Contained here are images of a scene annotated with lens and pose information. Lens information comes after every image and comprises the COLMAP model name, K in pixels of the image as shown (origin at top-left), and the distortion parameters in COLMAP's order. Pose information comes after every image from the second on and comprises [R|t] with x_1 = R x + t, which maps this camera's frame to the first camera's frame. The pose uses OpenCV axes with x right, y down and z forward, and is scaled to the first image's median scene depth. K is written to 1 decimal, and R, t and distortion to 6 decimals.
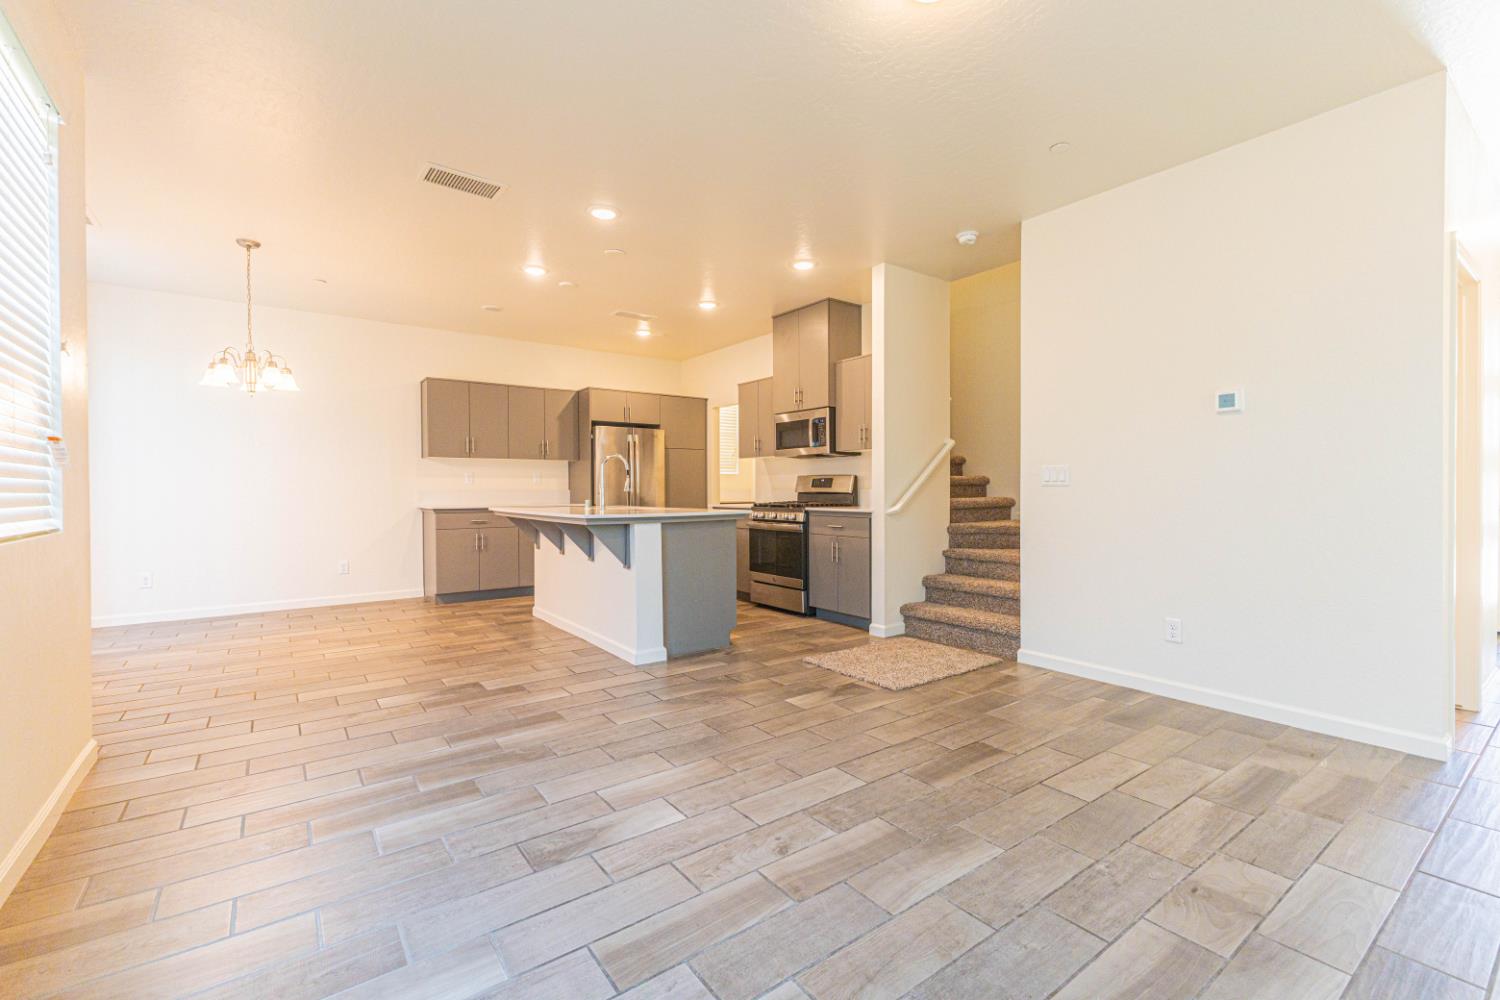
lens RADIAL K [[646.9, 0, 754.1], [0, 646.9, 495.0], [0, 0, 1]] dist [0.016046, -0.001331]
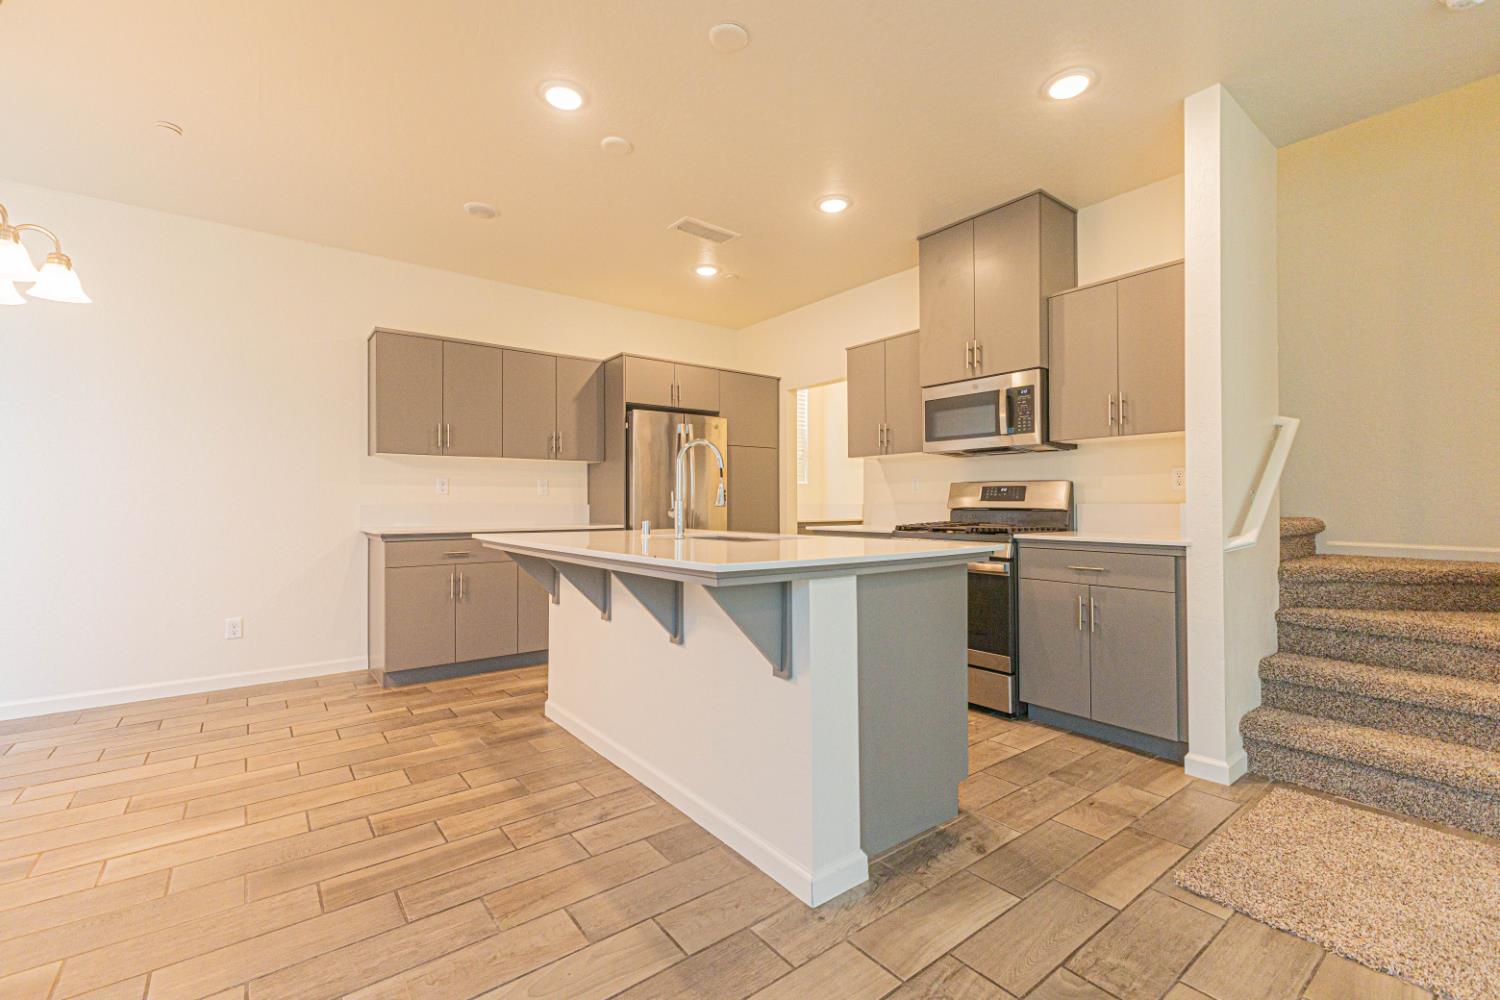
lens RADIAL K [[646.9, 0, 755.4], [0, 646.9, 495.4], [0, 0, 1]] dist [0.016046, -0.001331]
pose [[0.999638, 0.002004, 0.026827, -0.171310], [-0.001394, 0.999741, -0.022733, -0.002564], [-0.026866, 0.022688, 0.999382, 0.411251]]
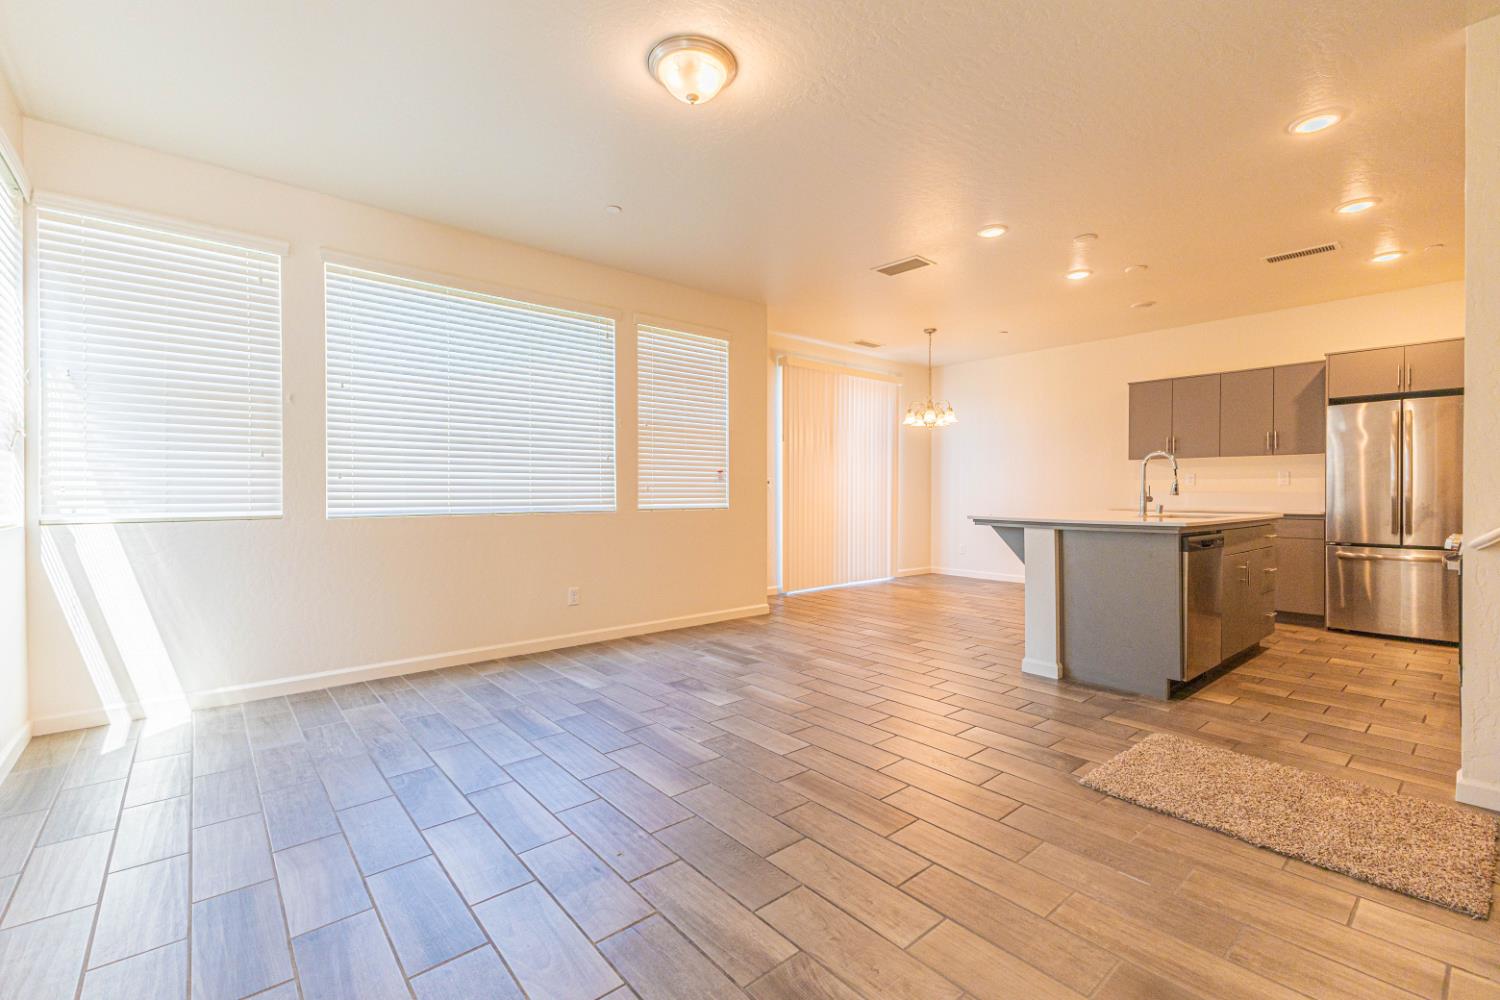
lens RADIAL K [[646.9, 0, 748.5], [0, 646.9, 491.7], [0, 0, 1]] dist [0.016046, -0.001331]
pose [[0.069522, 0.004284, -0.997571, 0.567791], [-0.010228, 0.999941, 0.003581, -0.006864], [0.997528, 0.009954, 0.069561, 0.378834]]
